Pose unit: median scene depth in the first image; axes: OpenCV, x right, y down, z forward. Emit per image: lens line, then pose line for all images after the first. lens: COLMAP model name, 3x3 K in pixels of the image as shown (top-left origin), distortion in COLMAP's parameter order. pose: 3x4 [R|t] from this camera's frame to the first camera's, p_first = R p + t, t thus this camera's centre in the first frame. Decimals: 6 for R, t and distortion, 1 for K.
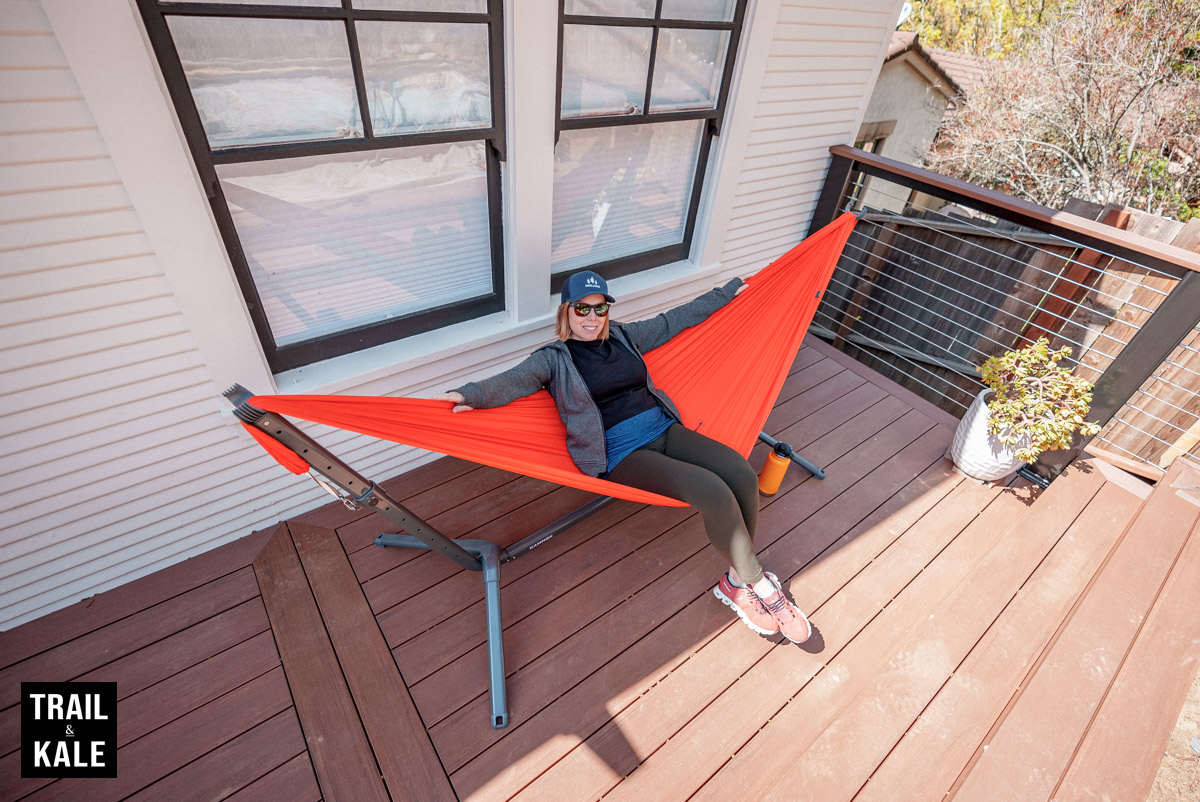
lens RADIAL K [[540.3, 0, 596.2], [0, 540.3, 395.9], [0, 0, 1]] dist [-0.006718, 0.002765]
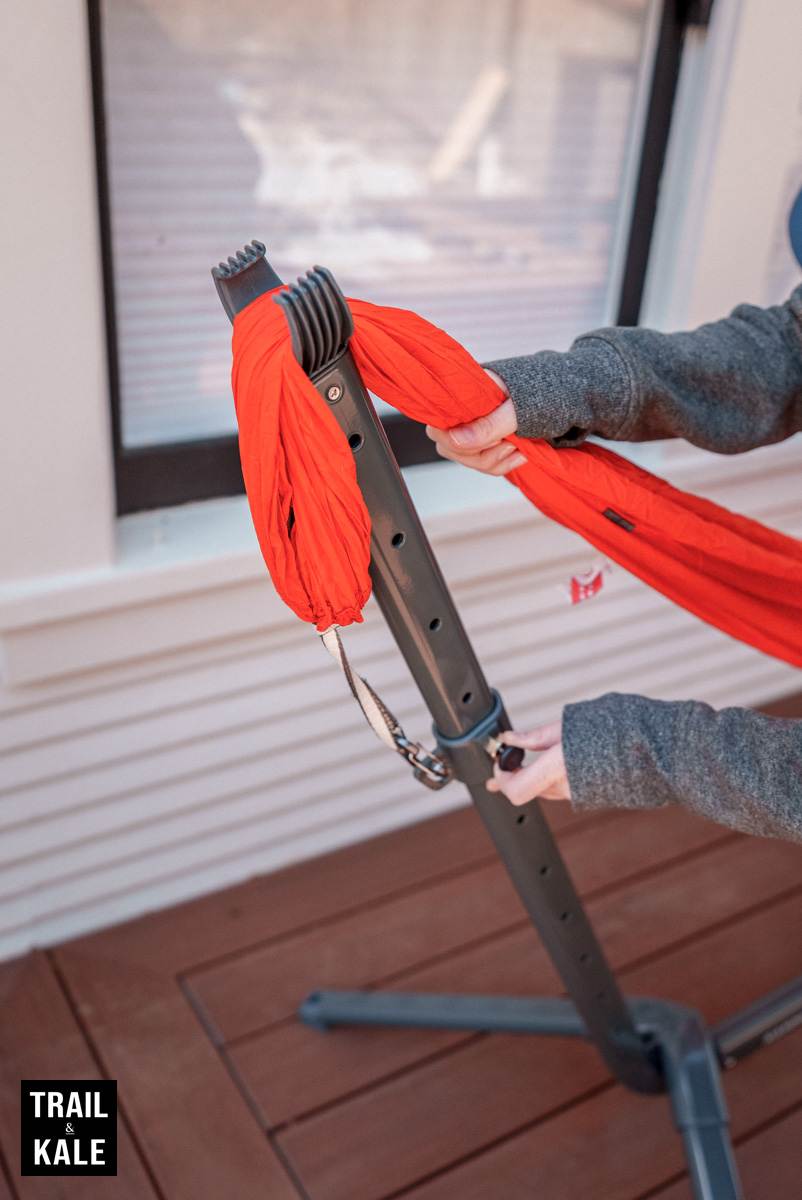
lens RADIAL K [[1191.2, 0, 404.6], [0, 1191.2, 591.7], [0, 0, 1]] dist [0.051815, 0.000000]
pose [[0.995143, 0.019233, -0.096541, -0.264131], [-0.039070, 0.977344, -0.208022, 0.157999], [0.090353, 0.210783, 0.973348, 0.176594]]
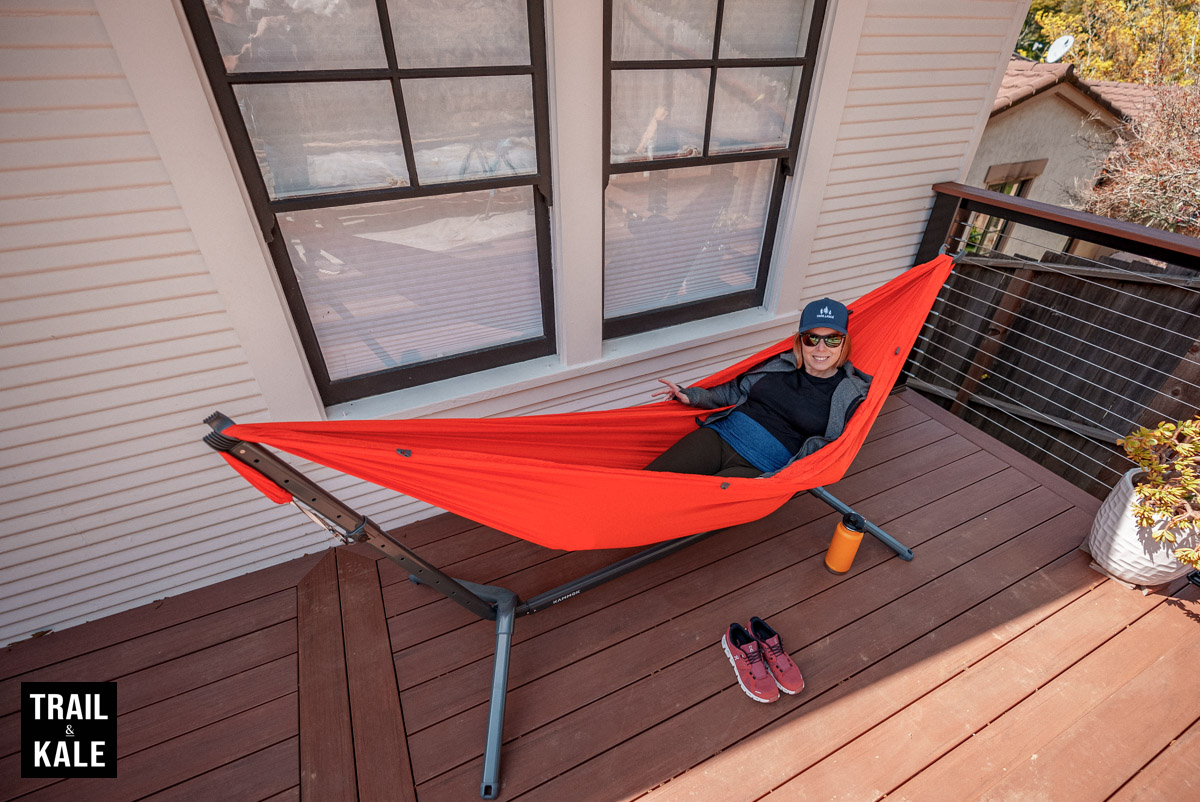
lens RADIAL K [[540.3, 0, 597.0], [0, 540.3, 400.2], [0, 0, 1]] dist [-0.006718, 0.002765]
pose [[0.977292, 0.044621, -0.207148, 0.125895], [-0.061629, 0.995172, -0.076390, -0.002838], [0.202739, 0.087421, 0.975323, 0.061763]]
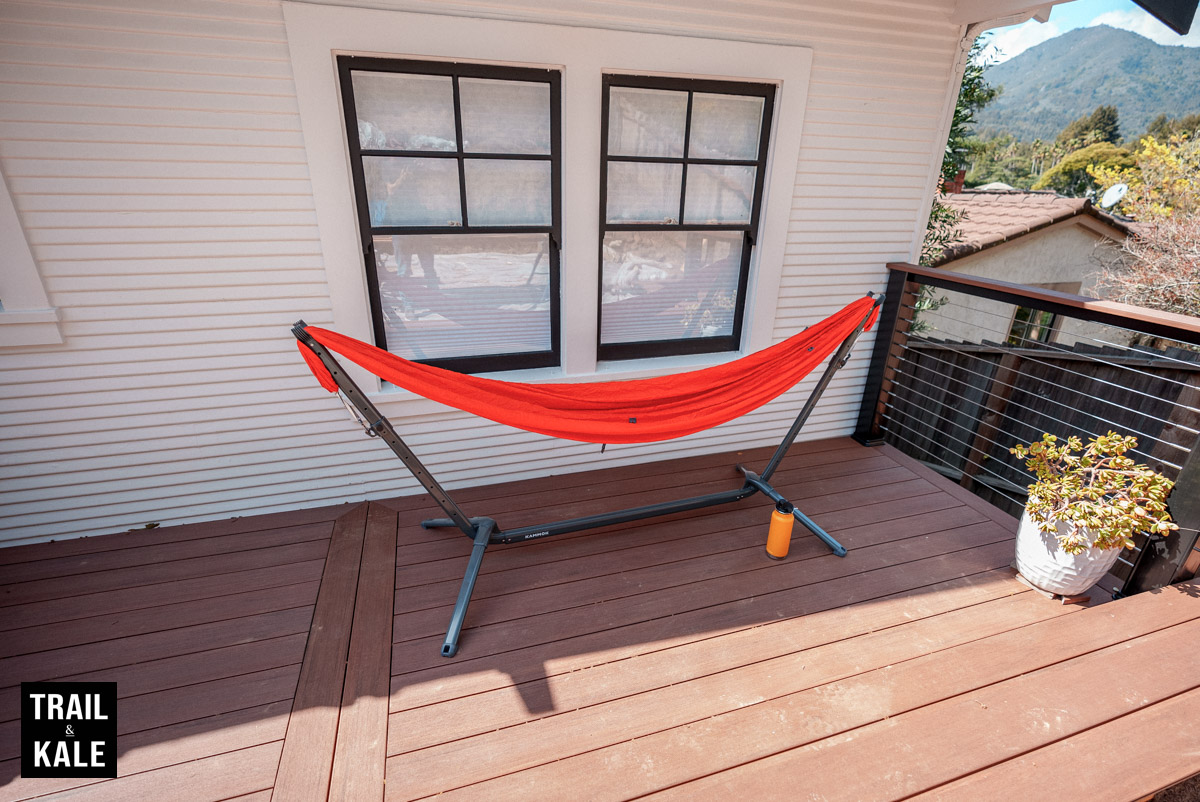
lens RADIAL K [[540.3, 0, 597.0], [0, 540.3, 394.1], [0, 0, 1]] dist [-0.006718, 0.002765]
pose [[0.940594, 0.066802, -0.332896, 0.372935], [-0.164986, 0.946844, -0.276162, 0.264100], [0.296752, 0.314680, 0.901618, -0.104936]]
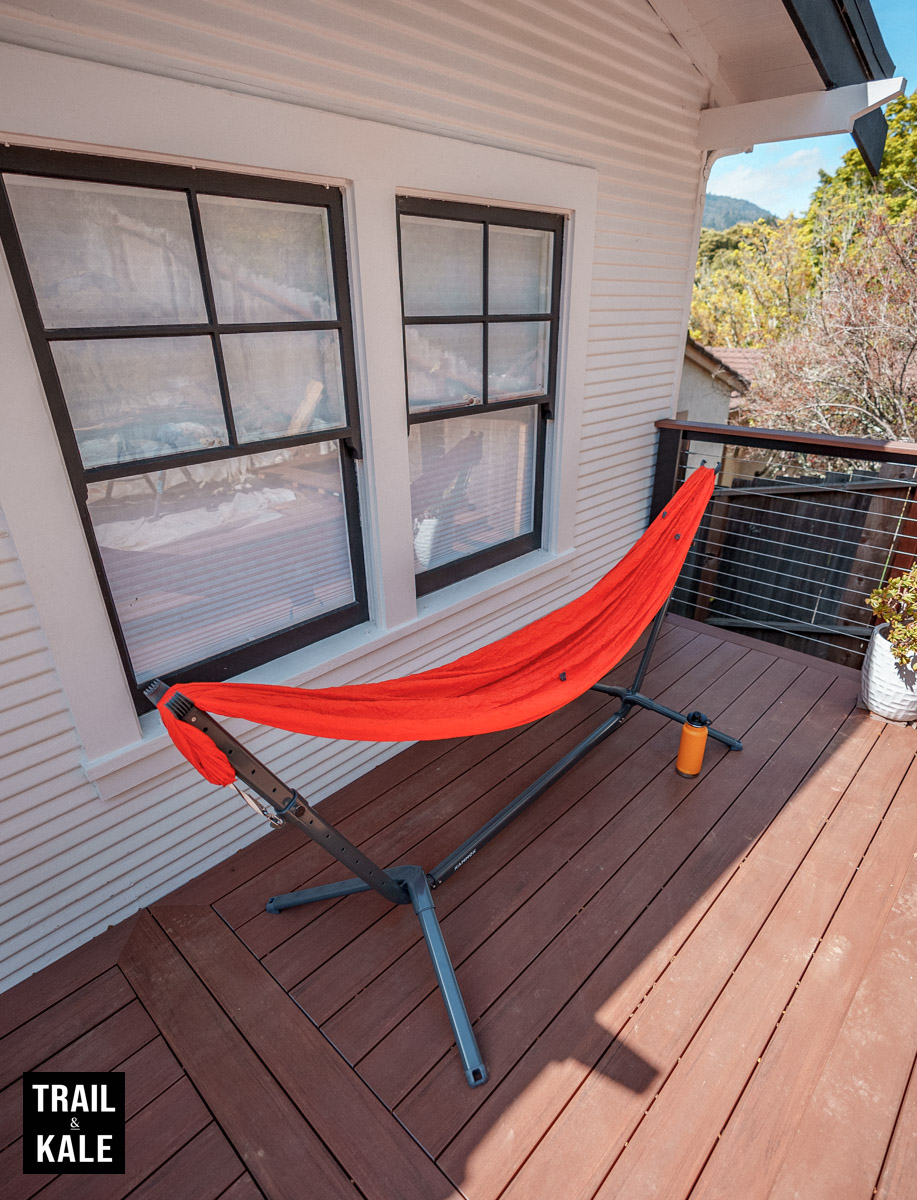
lens RADIAL K [[639.7, 0, 454.0], [0, 639.7, 632.5], [0, 0, 1]] dist [-0.003873, 0.001777]
pose [[0.981606, -0.160989, 0.102627, -0.158007], [0.178686, 0.964007, -0.196879, 0.108173], [-0.067238, 0.211596, 0.975042, -0.055925]]
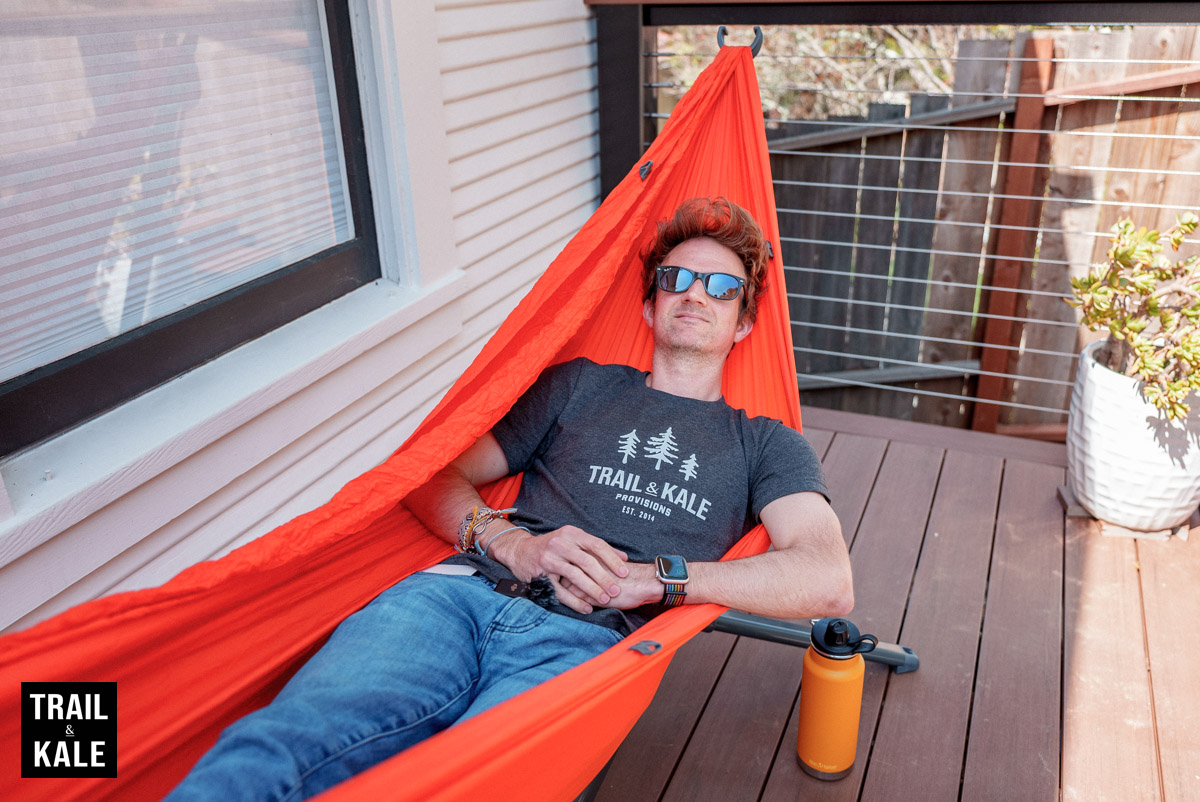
lens RADIAL K [[985.7, 0, 604.1], [0, 985.7, 394.6], [0, 0, 1]] dist [0.016842, -0.013594]
pose [[0.860484, -0.298624, 0.412785, -0.015833], [0.387914, 0.909269, -0.150839, -0.008974], [-0.330289, 0.289919, 0.898252, 0.452445]]
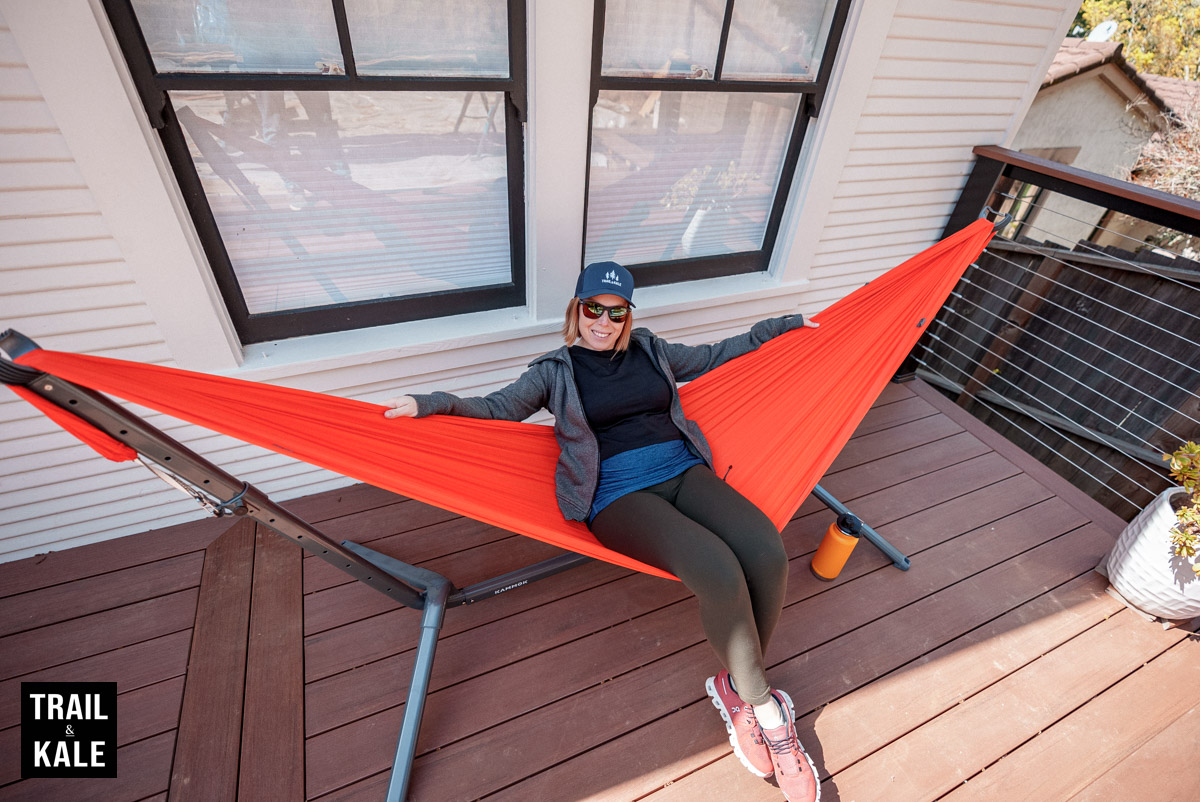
lens RADIAL K [[540.3, 0, 596.1], [0, 540.3, 397.7], [0, 0, 1]] dist [-0.006718, 0.002765]
pose [[0.972707, 0.130785, -0.191669, 0.136449], [-0.137301, 0.990305, -0.021058, -0.011713], [0.187057, 0.046799, 0.981234, 0.206684]]
